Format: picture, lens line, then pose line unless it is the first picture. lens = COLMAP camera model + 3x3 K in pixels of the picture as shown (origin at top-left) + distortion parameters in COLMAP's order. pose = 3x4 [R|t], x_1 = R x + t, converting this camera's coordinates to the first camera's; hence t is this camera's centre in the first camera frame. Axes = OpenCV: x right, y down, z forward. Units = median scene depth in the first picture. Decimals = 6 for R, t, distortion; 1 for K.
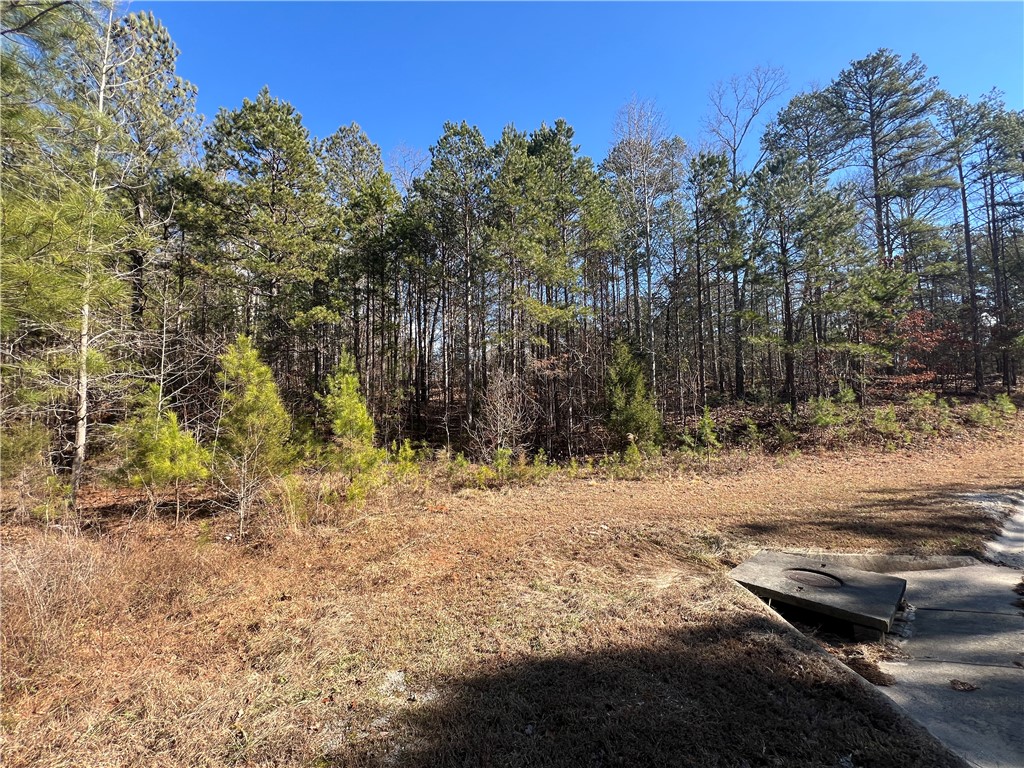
lens RADIAL K [[413.4, 0, 511.2], [0, 413.4, 382.4], [0, 0, 1]] dist [-0.000004, 0.000099]
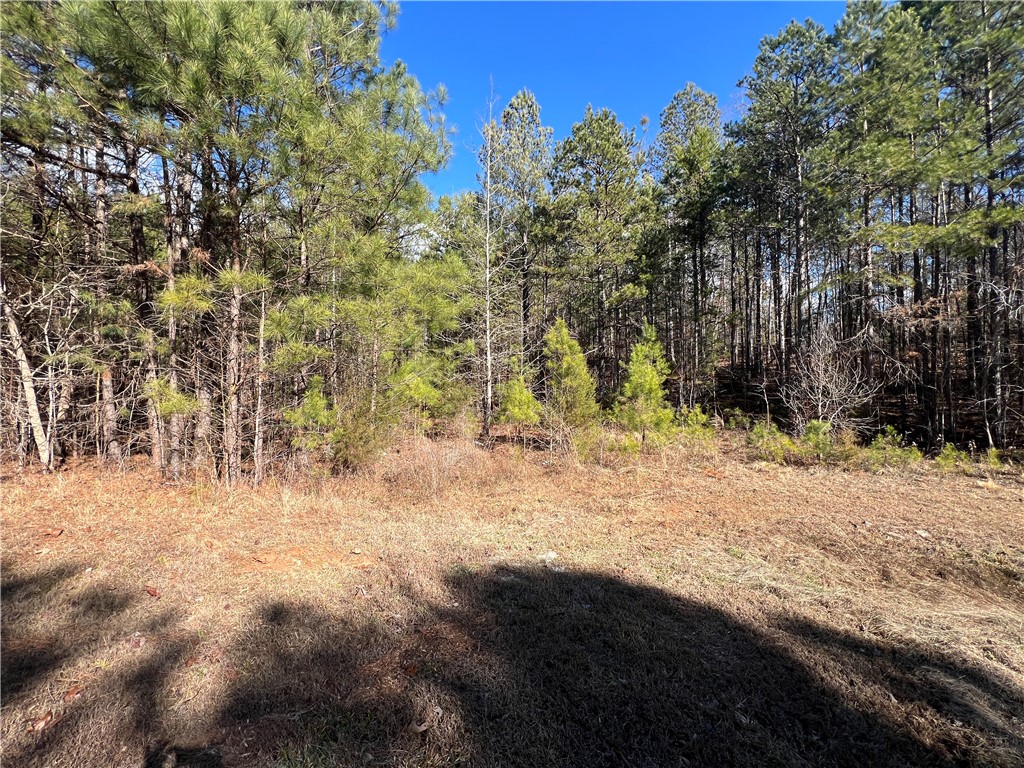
lens RADIAL K [[413.4, 0, 509.4], [0, 413.4, 383.8], [0, 0, 1]] dist [-0.000004, 0.000099]
pose [[0.649939, 0.011467, -0.759900, 0.242535], [0.045312, 0.997523, 0.053808, 0.014956], [0.758635, -0.069405, 0.647809, 0.003695]]
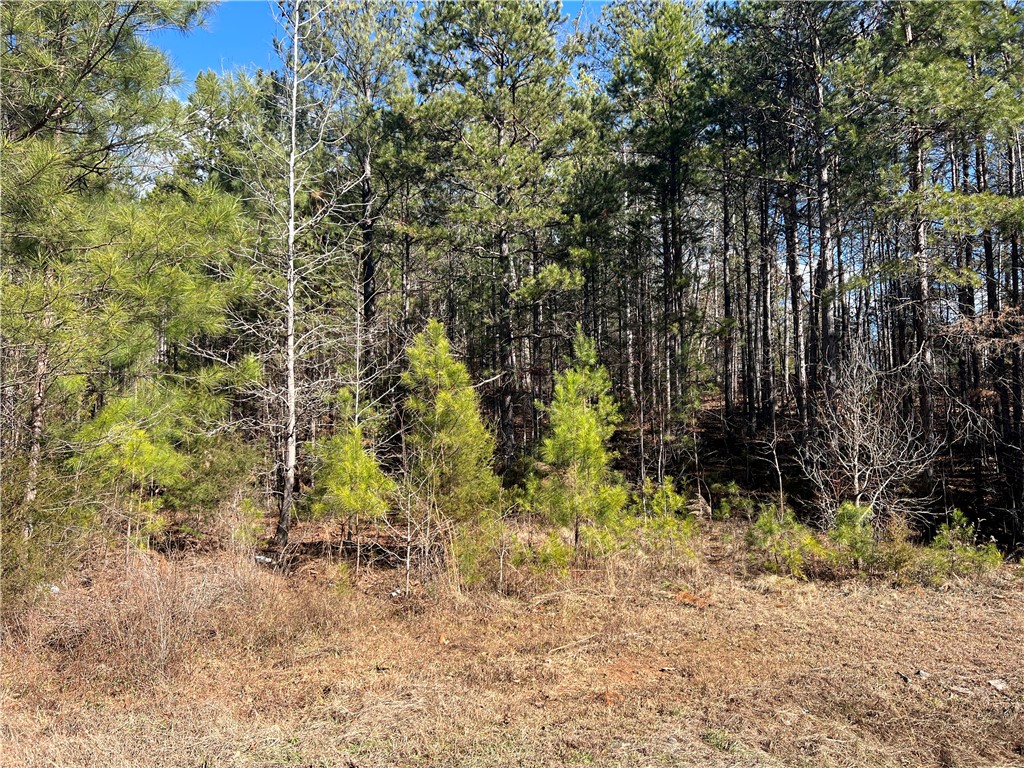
lens RADIAL K [[775.3, 0, 512.5], [0, 775.3, 391.0], [0, 0, 1]] dist [0.055067, -0.054178]
pose [[0.799141, -0.026104, -0.600577, 0.260344], [0.032989, 0.999456, 0.000455, 0.011782], [0.600238, -0.020176, 0.799567, 0.008055]]
